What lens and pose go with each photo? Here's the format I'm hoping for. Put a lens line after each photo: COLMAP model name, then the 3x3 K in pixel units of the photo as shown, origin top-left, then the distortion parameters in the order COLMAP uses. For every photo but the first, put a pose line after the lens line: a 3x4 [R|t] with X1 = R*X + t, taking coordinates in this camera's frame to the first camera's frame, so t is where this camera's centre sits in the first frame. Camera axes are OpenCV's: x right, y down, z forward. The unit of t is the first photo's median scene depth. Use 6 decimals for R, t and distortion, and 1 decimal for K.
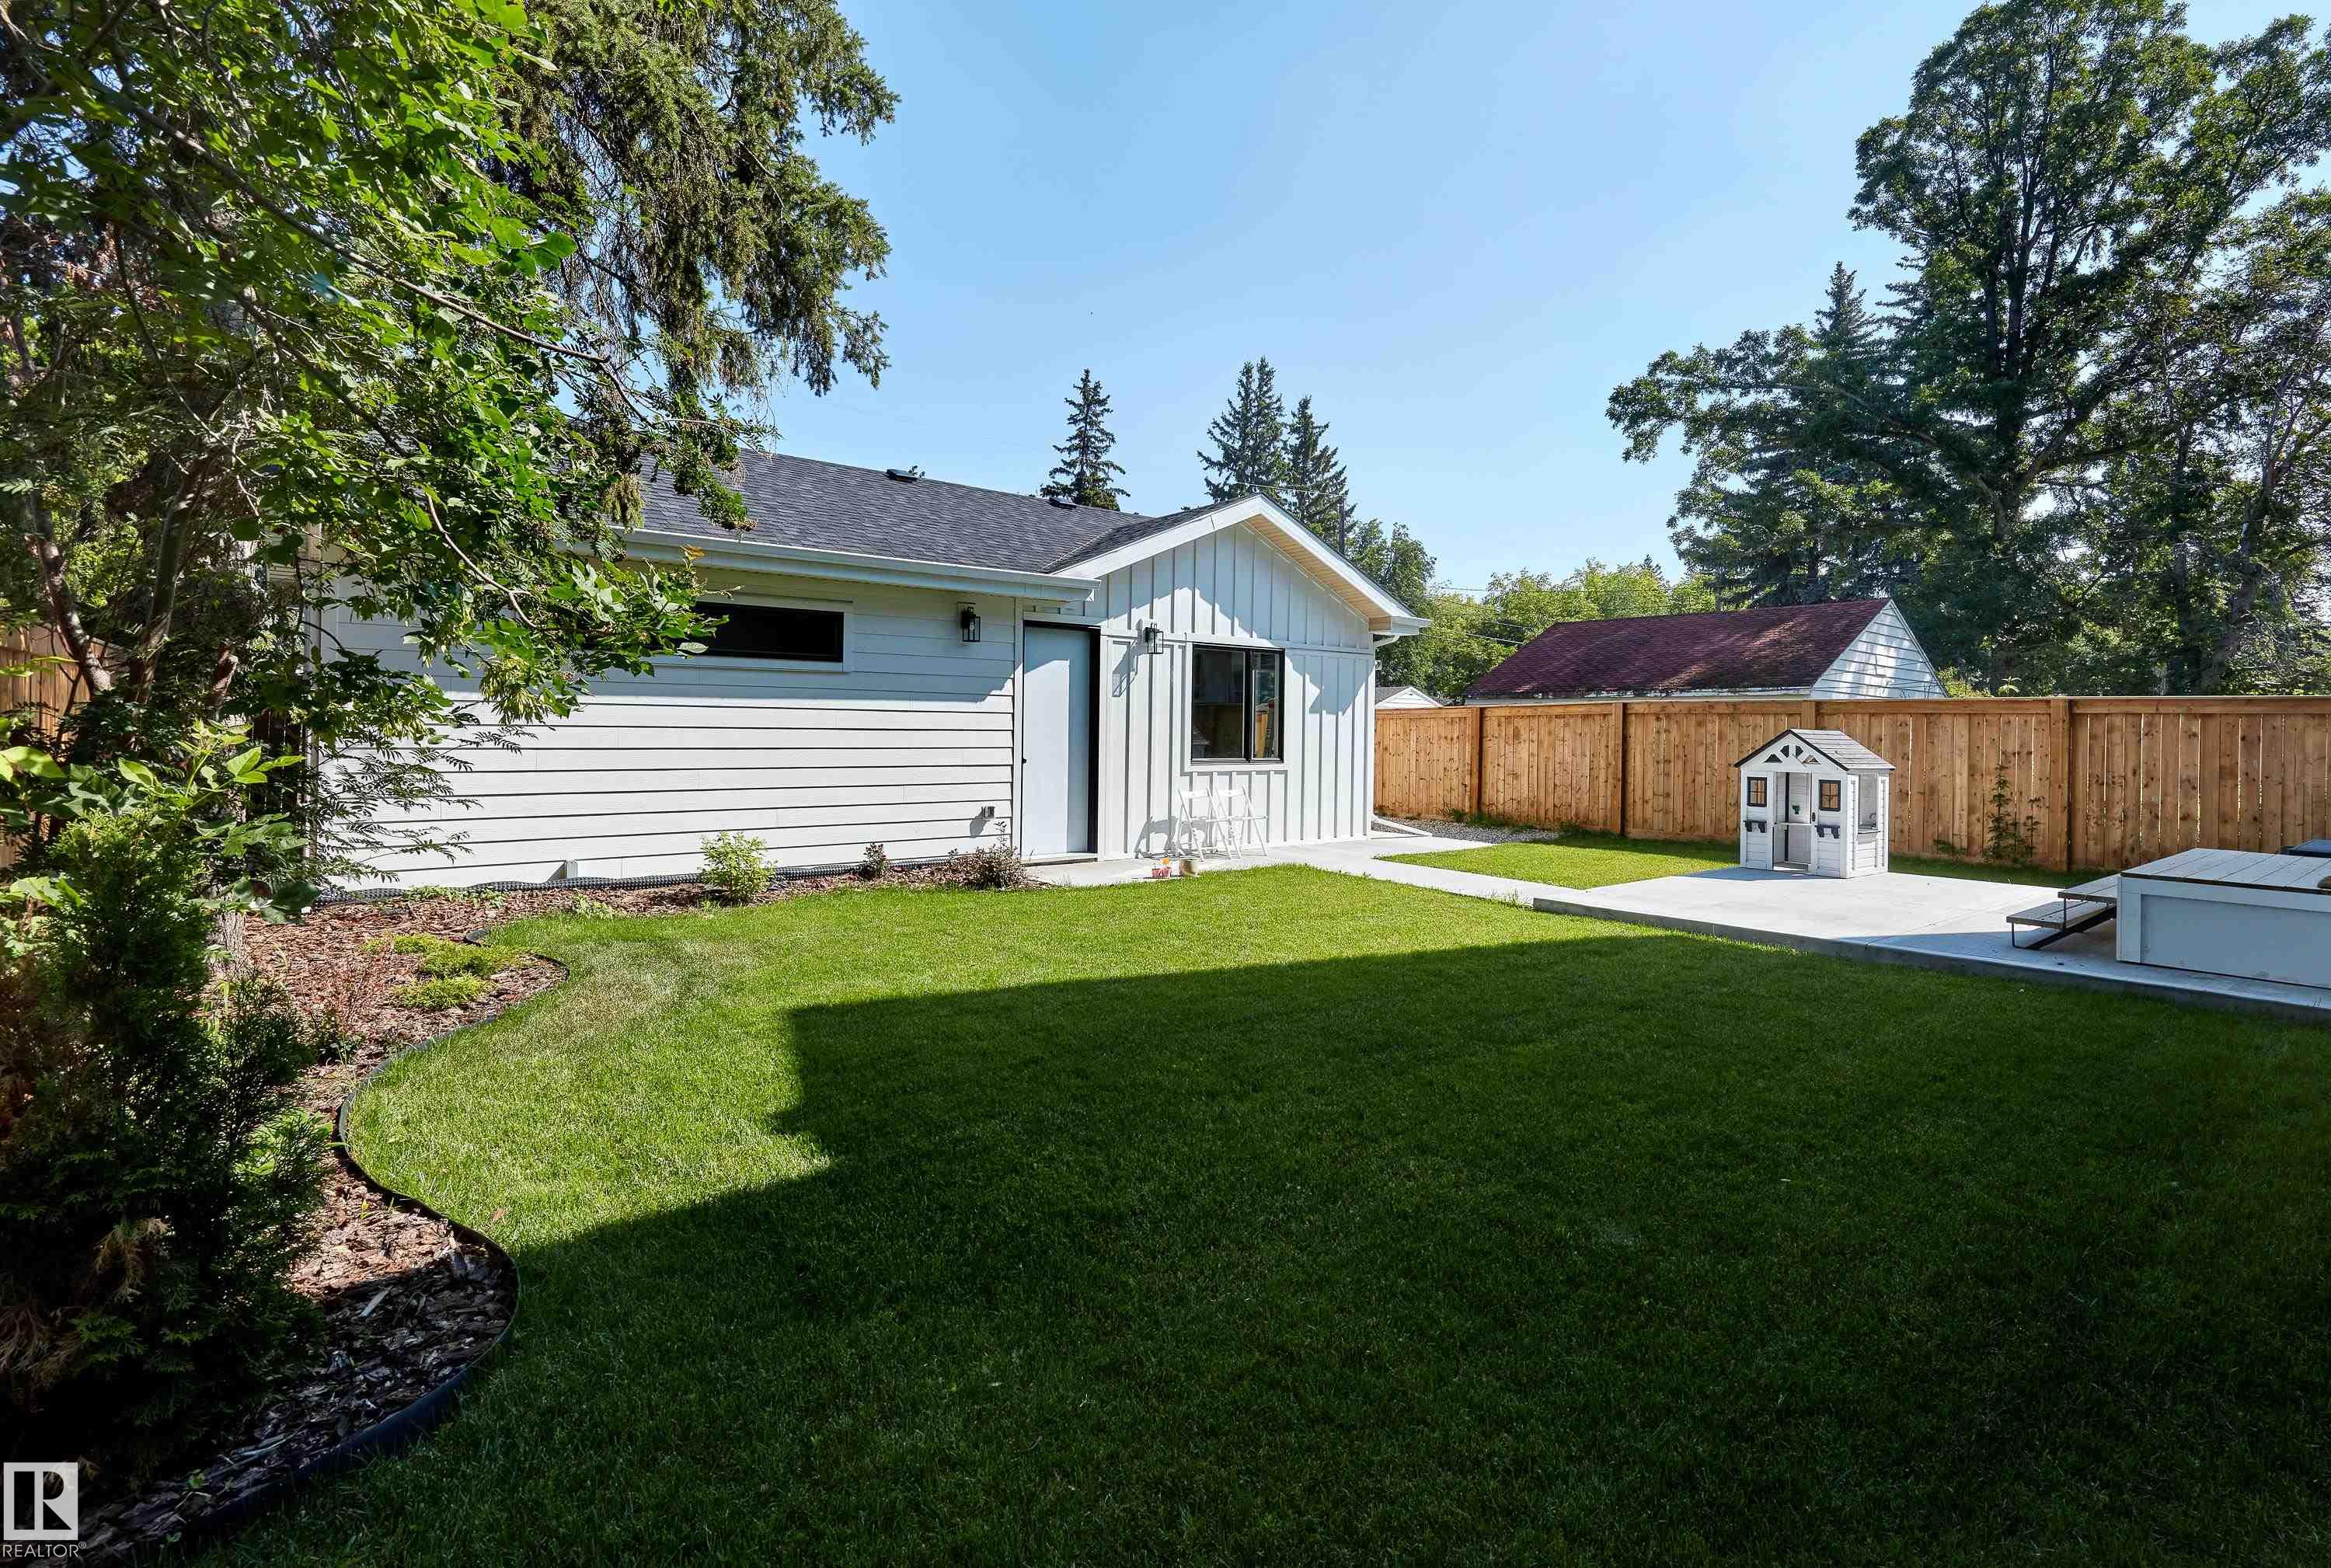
lens RADIAL K [[1162.4, 0, 1161.4], [0, 1162.4, 726.4], [0, 0, 1]] dist [-0.001930, -0.000046]
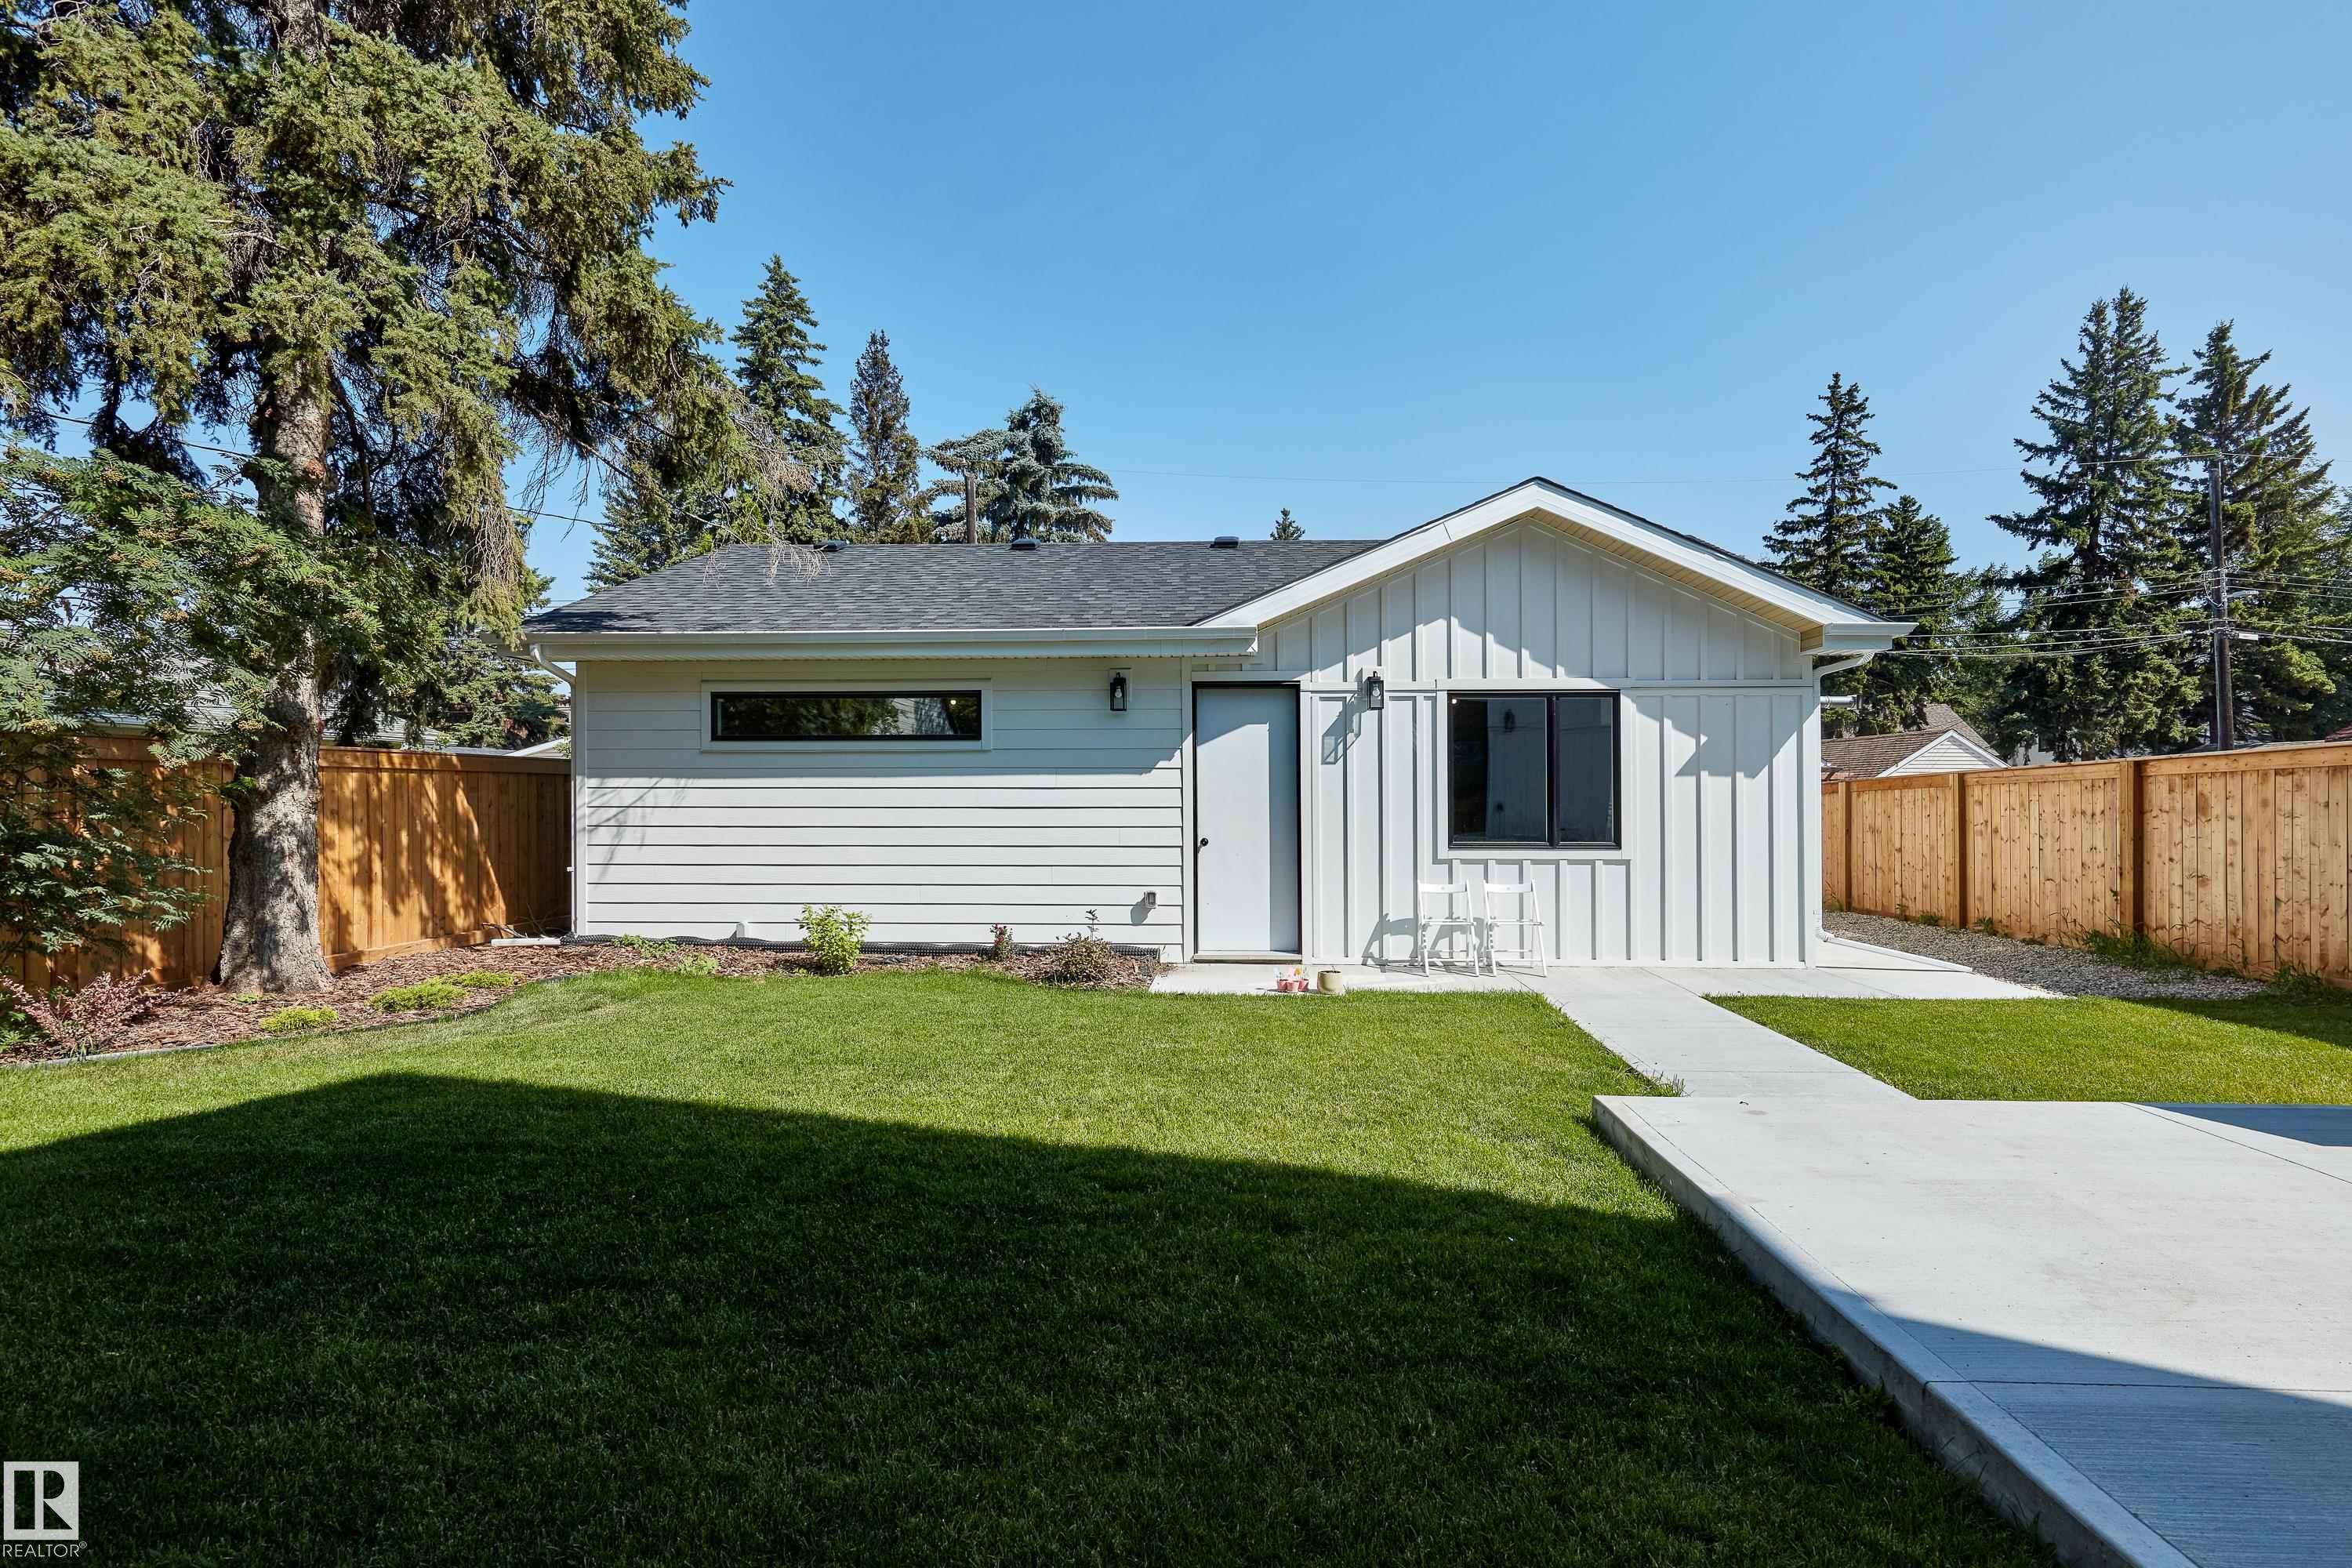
lens RADIAL K [[1091.0, 0, 1179.4], [0, 1091.0, 799.4], [0, 0, 1]] dist [-0.001132, -0.001168]
pose [[0.727088, -0.015083, -0.686379, 0.315972], [0.009598, 0.999884, -0.011805, 0.005071], [0.686477, 0.001995, 0.727148, 0.283270]]
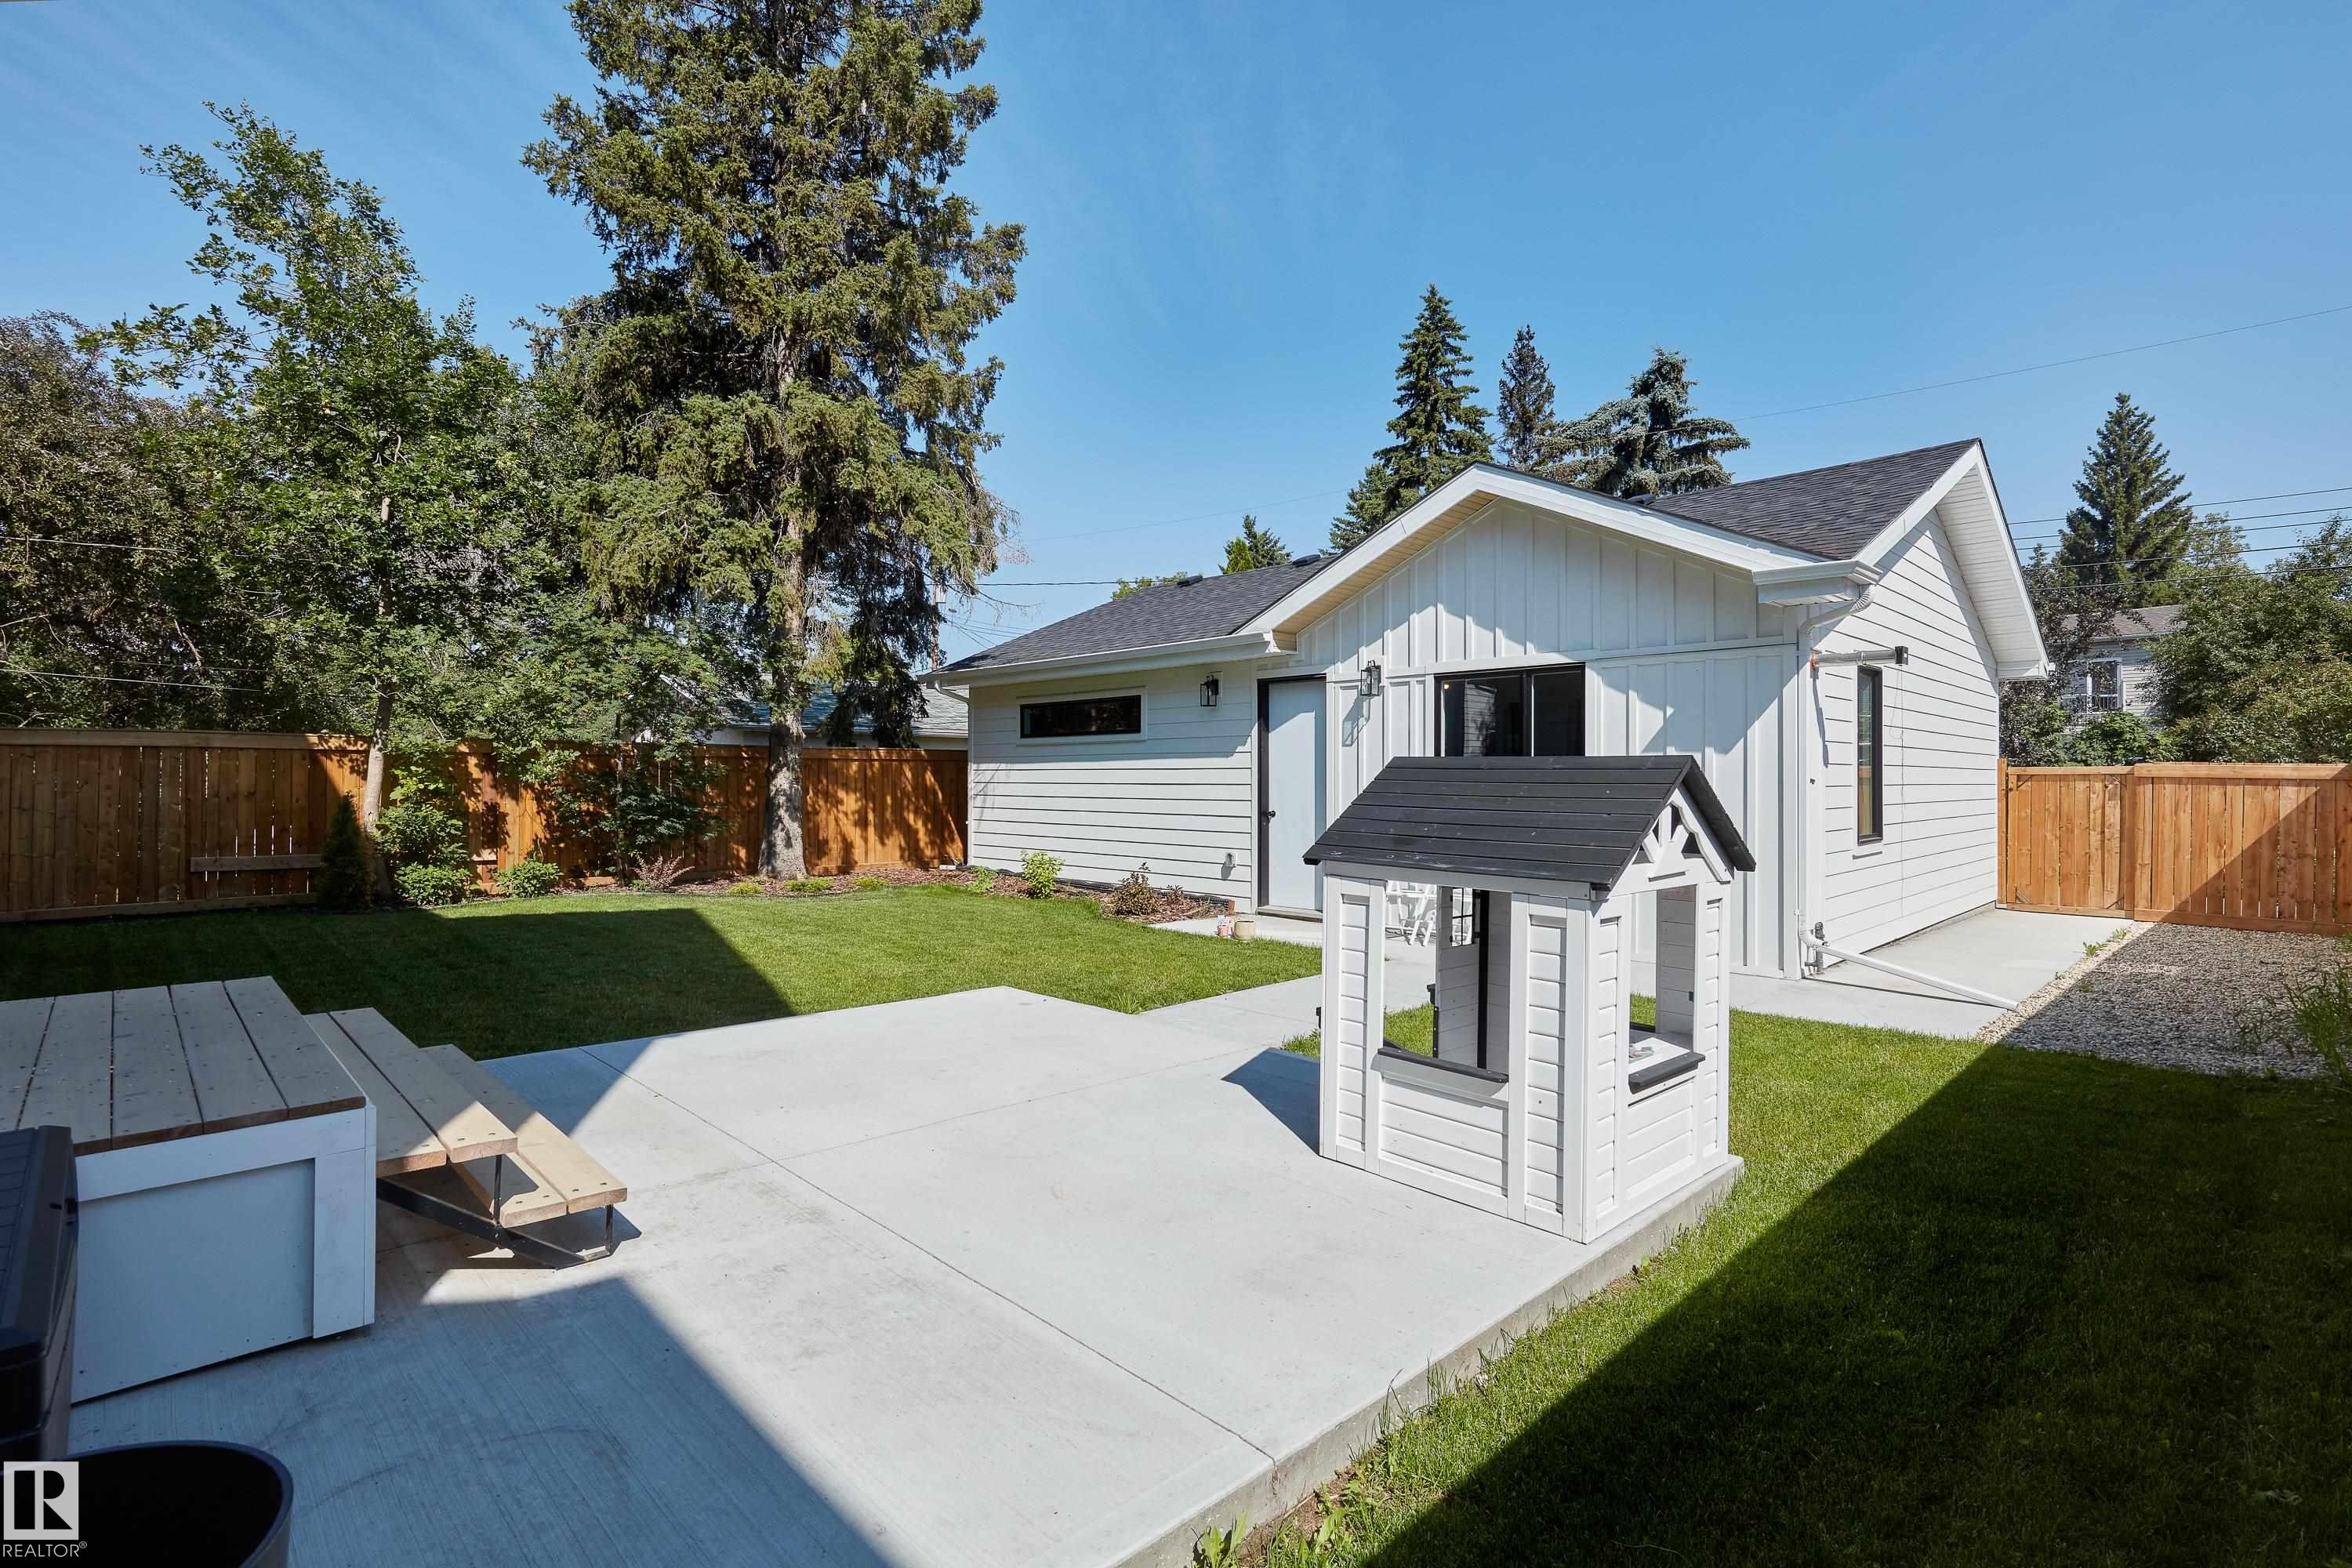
lens RADIAL K [[1090.6, 0, 1176.0], [0, 1090.6, 784.0], [0, 0, 1]] dist [-0.000176, -0.000235]
pose [[0.071507, -0.010644, -0.997383, 0.619018], [-0.003915, 0.999932, -0.010952, 0.010282], [0.997432, 0.004687, 0.071461, 0.616893]]
